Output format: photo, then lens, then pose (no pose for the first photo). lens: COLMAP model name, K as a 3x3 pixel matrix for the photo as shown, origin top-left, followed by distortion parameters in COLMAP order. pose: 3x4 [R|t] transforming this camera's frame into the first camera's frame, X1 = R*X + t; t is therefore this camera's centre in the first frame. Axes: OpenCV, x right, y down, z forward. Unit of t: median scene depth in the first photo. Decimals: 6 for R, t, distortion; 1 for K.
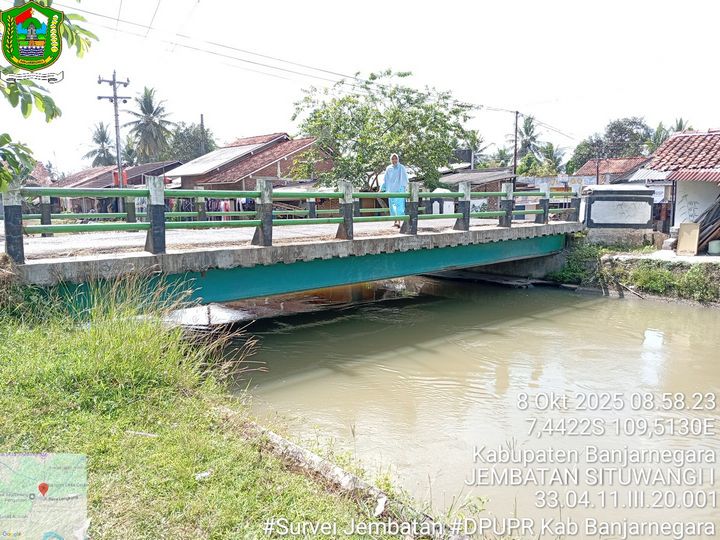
lens RADIAL K [[552.7, 0, 360.0], [0, 552.7, 270.0], [0, 0, 1]] dist [0.113664, -0.237386]
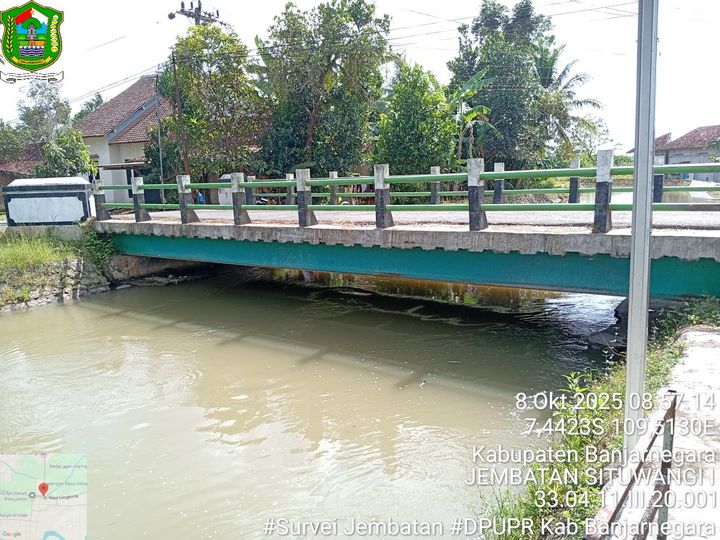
lens RADIAL K [[552.7, 0, 360.0], [0, 552.7, 270.0], [0, 0, 1]] dist [0.113664, -0.237386]
pose [[0.176175, 0.151193, -0.972678, 1.004387], [-0.092391, 0.986311, 0.136578, -0.124746], [0.980013, 0.065805, 0.187732, 0.898837]]
